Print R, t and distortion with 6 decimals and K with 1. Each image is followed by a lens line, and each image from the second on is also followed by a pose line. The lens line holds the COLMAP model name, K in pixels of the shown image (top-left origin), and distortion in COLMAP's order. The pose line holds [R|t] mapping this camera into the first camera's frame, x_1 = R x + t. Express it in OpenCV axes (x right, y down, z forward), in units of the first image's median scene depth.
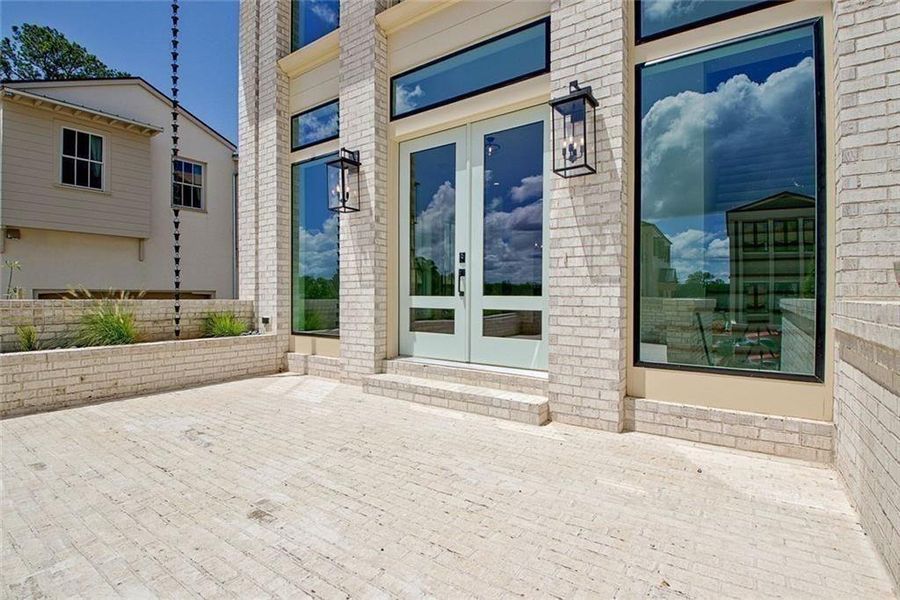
lens RADIAL K [[448.3, 0, 402.3], [0, 448.3, 301.6], [0, 0, 1]] dist [-0.000011, -0.016687]
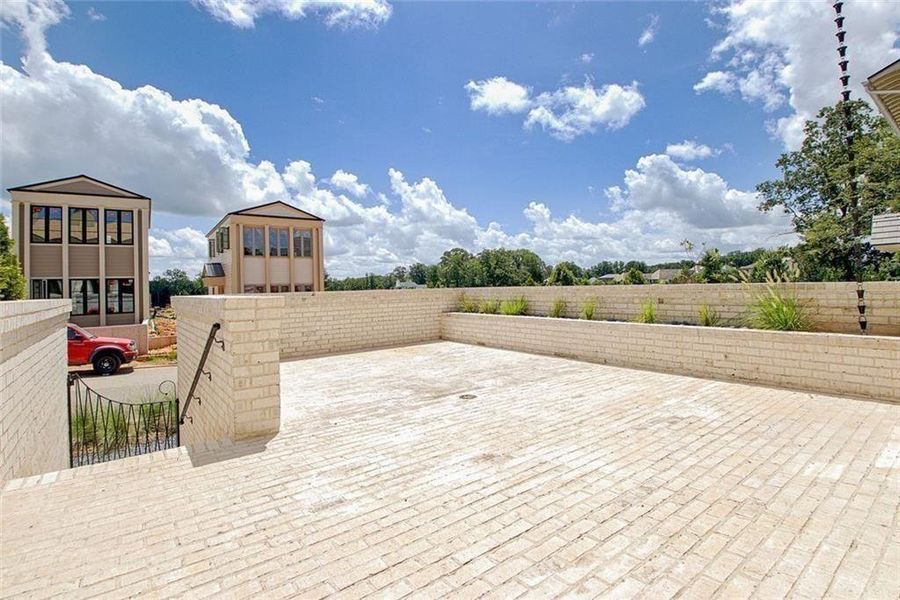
lens RADIAL K [[441.9, 0, 477.4], [0, 441.9, 284.0], [0, 0, 1]] dist [0.001349, -0.012405]
pose [[-0.234110, 0.001205, -0.972209, 0.423643], [0.015501, 0.999877, -0.002493, -0.010003], [0.972086, -0.015654, -0.234100, 0.584780]]
